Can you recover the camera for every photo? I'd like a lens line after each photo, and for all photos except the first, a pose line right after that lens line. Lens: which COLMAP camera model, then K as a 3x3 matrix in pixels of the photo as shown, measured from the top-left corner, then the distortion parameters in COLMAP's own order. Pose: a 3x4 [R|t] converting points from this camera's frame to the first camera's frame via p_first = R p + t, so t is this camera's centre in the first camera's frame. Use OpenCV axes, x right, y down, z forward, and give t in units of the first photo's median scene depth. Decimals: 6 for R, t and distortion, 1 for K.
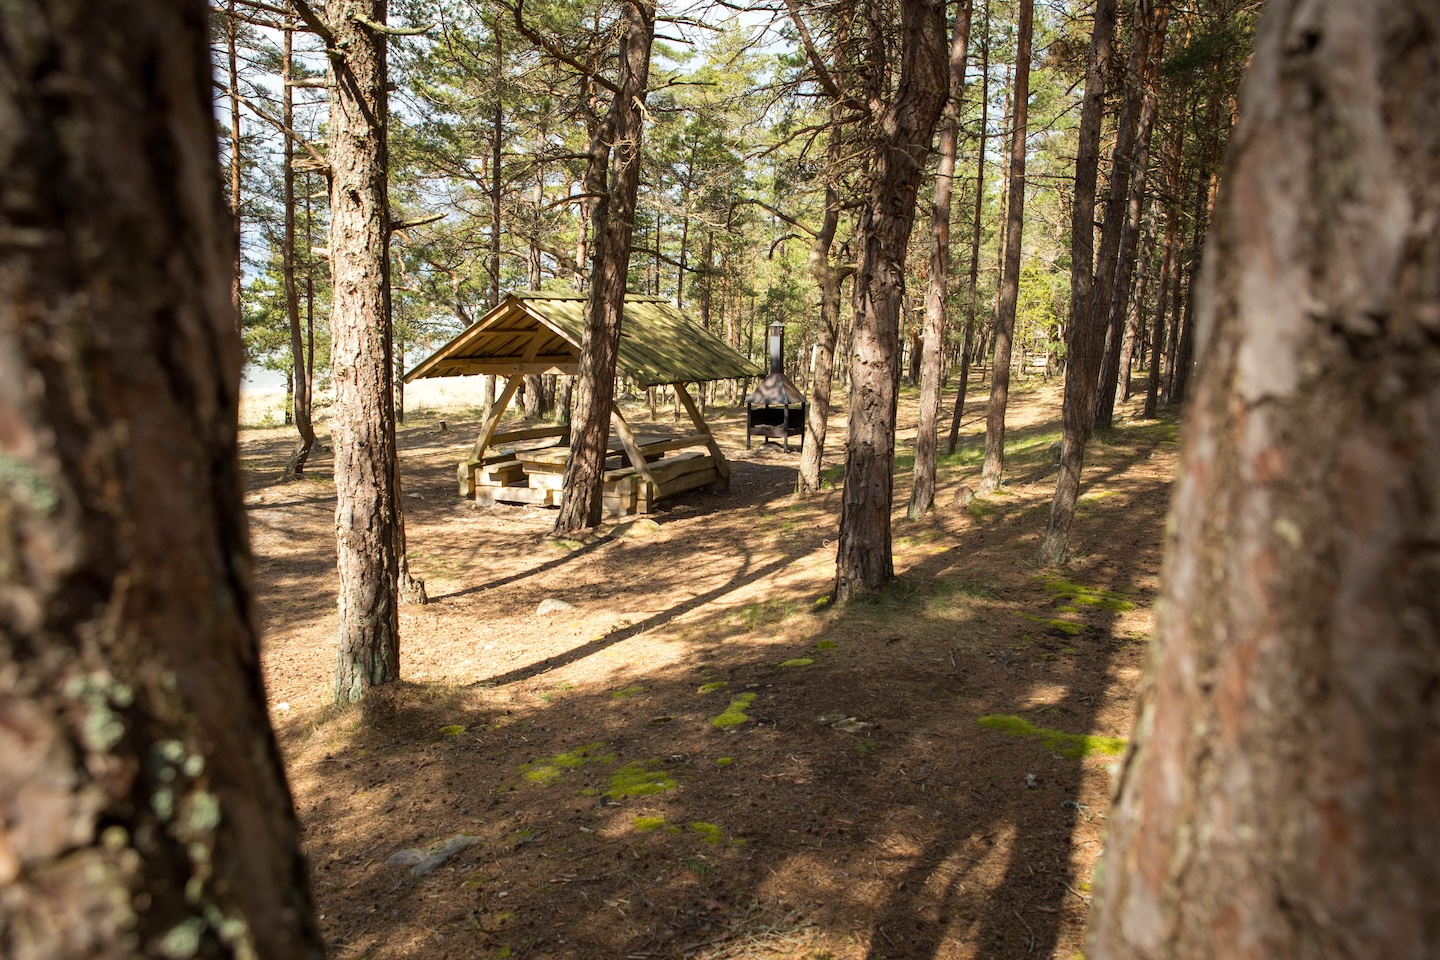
lens RADIAL K [[1115.4, 0, 718.9], [0, 1115.4, 478.9], [0, 0, 1]] dist [-0.015813, -0.002189]
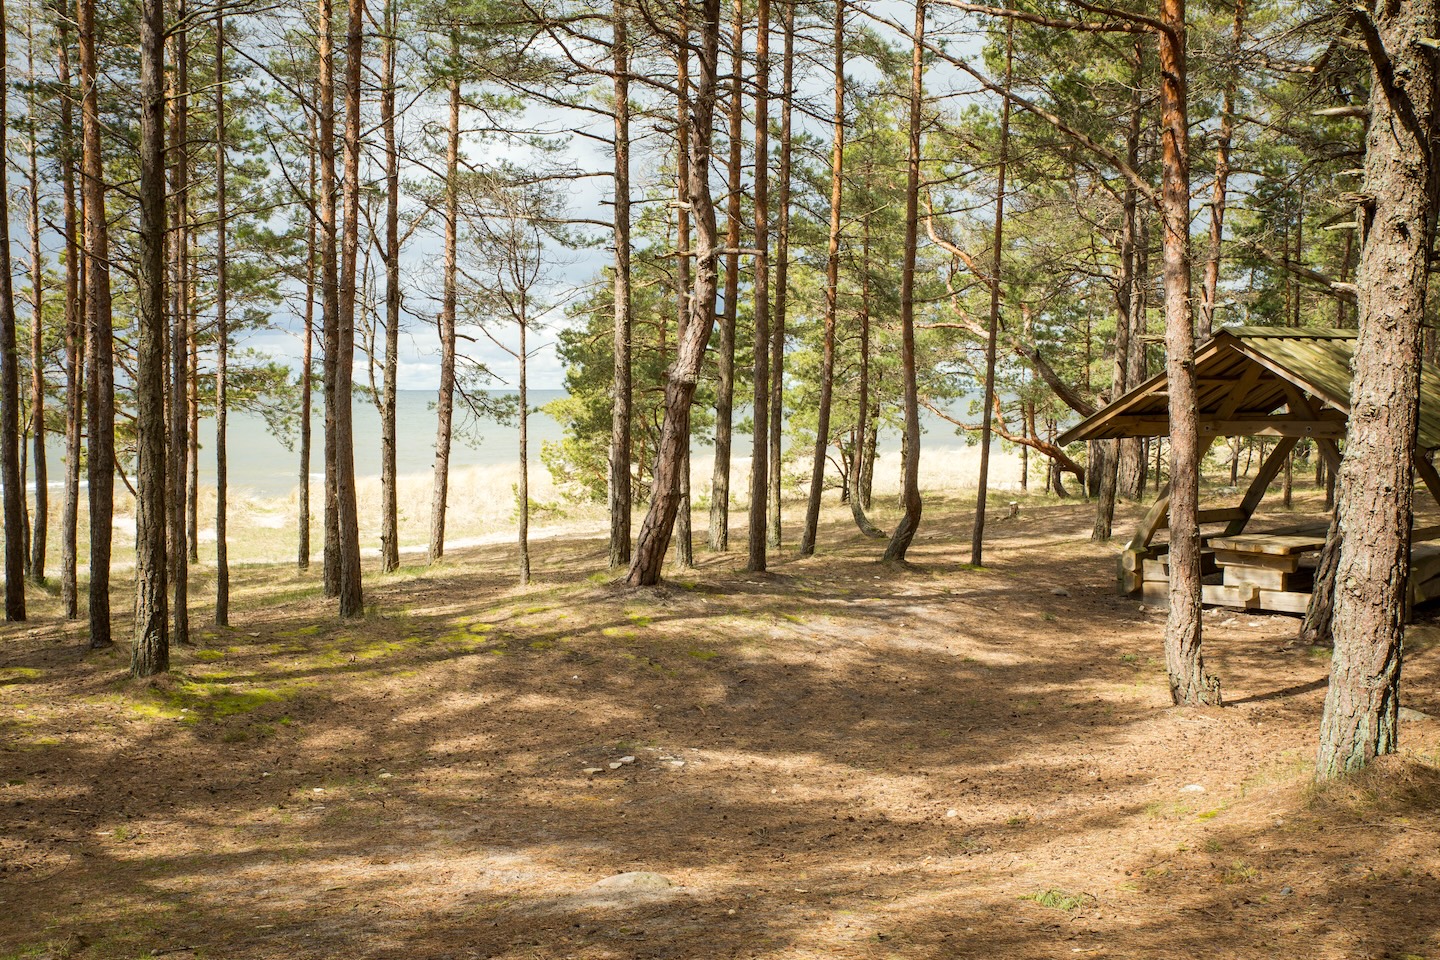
lens RADIAL K [[1723.7, 0, 720.8], [0, 1723.7, 479.7], [0, 0, 1]] dist [0.158417, 0.000000]
pose [[0.965803, 0.015554, -0.258811, -0.485404], [-0.036005, 0.996573, -0.074466, 0.092745], [0.256765, 0.081238, 0.963053, -0.580696]]
